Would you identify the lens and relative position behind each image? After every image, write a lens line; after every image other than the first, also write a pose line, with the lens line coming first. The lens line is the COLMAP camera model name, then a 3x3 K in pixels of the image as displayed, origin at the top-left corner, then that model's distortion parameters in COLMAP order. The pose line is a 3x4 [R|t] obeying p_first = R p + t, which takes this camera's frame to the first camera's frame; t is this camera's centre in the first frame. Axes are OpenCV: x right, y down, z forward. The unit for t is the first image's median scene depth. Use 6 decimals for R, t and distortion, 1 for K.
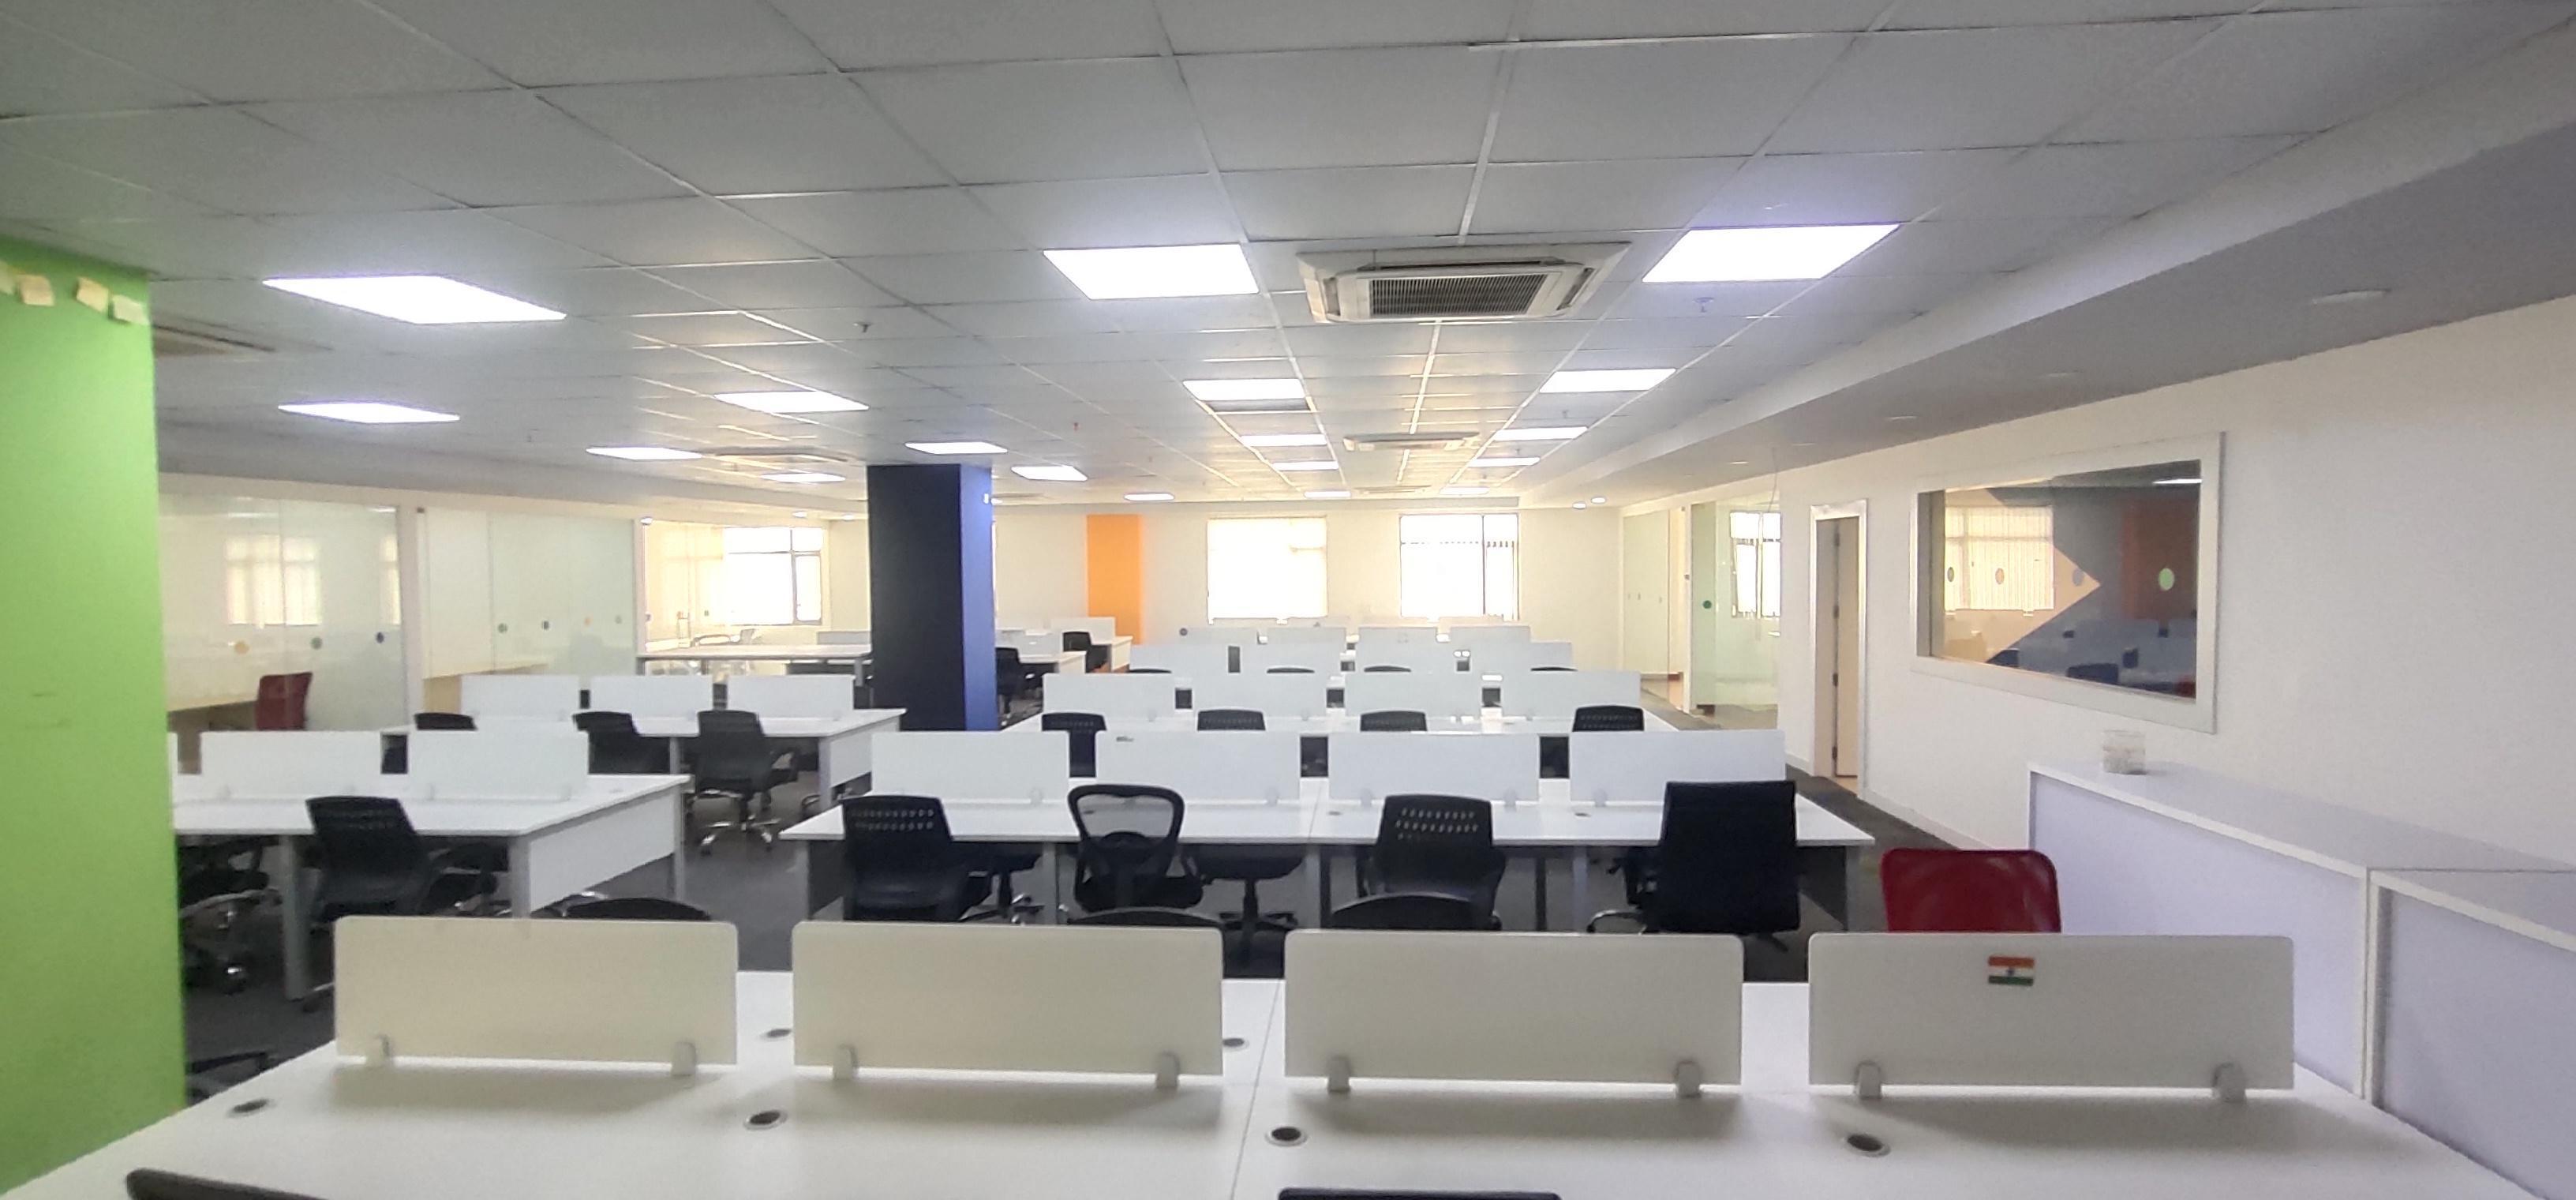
lens RADIAL K [[1156.8, 0, 1293.4], [0, 1156.8, 597.6], [0, 0, 1]] dist [0.000388, 0.000479]
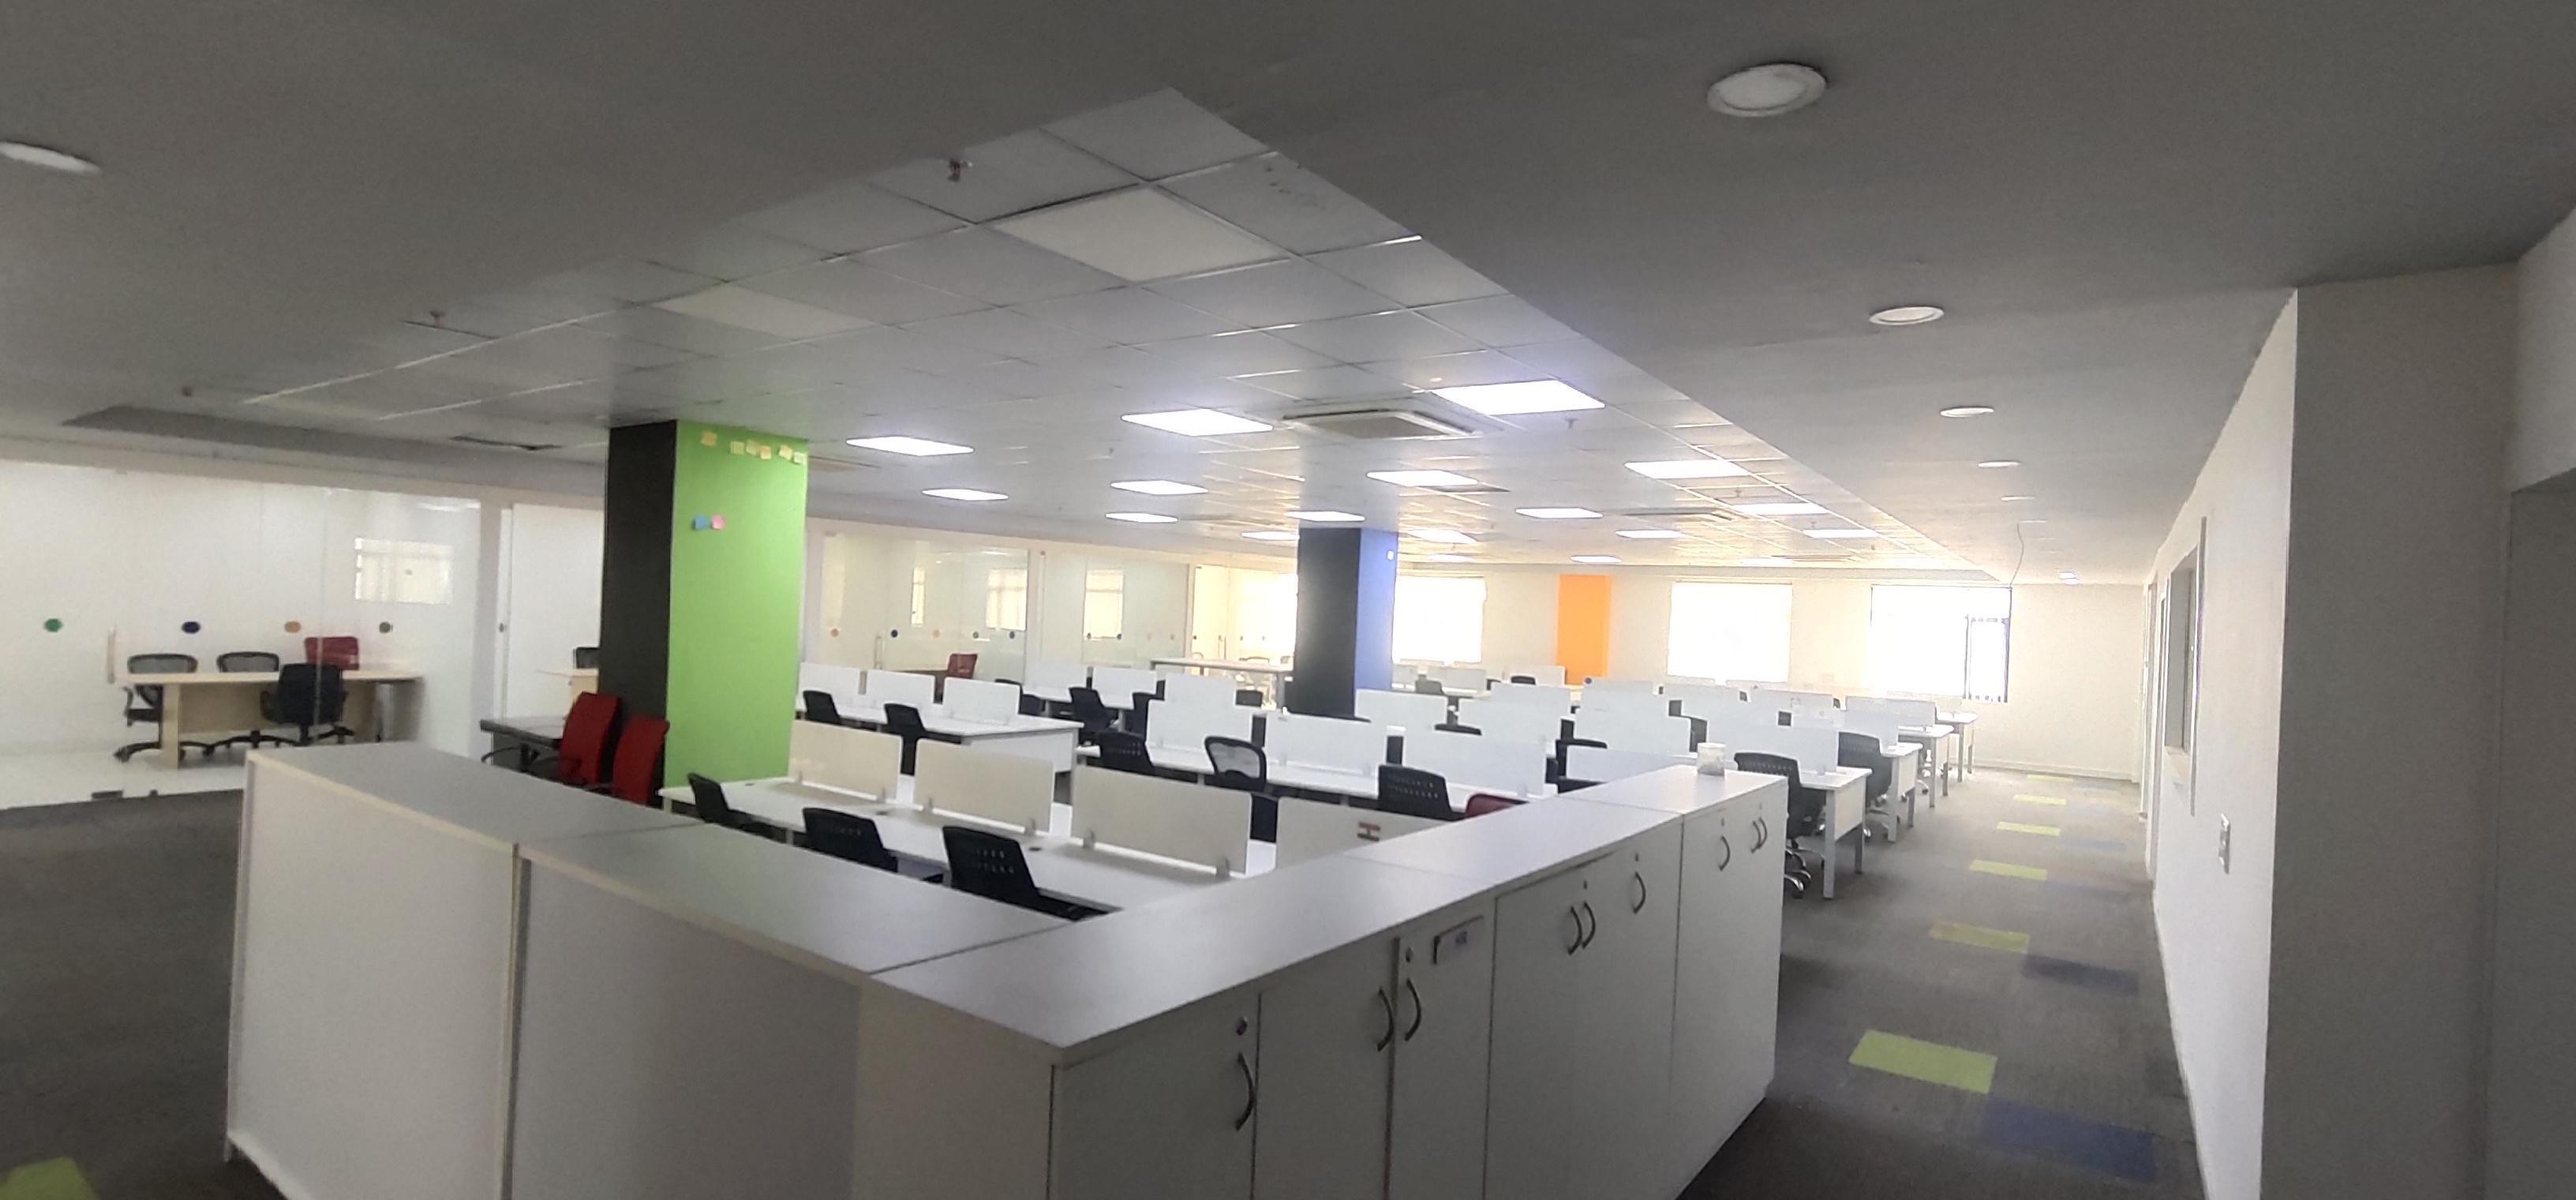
lens RADIAL K [[1156.8, 0, 1279.3], [0, 1156.8, 600.8], [0, 0, 1]] dist [0.000388, 0.000479]
pose [[0.851030, 0.046859, -0.523022, 0.691795], [-0.072385, 0.996971, -0.028459, 0.016544], [0.520104, 0.062078, 0.851844, -0.288153]]
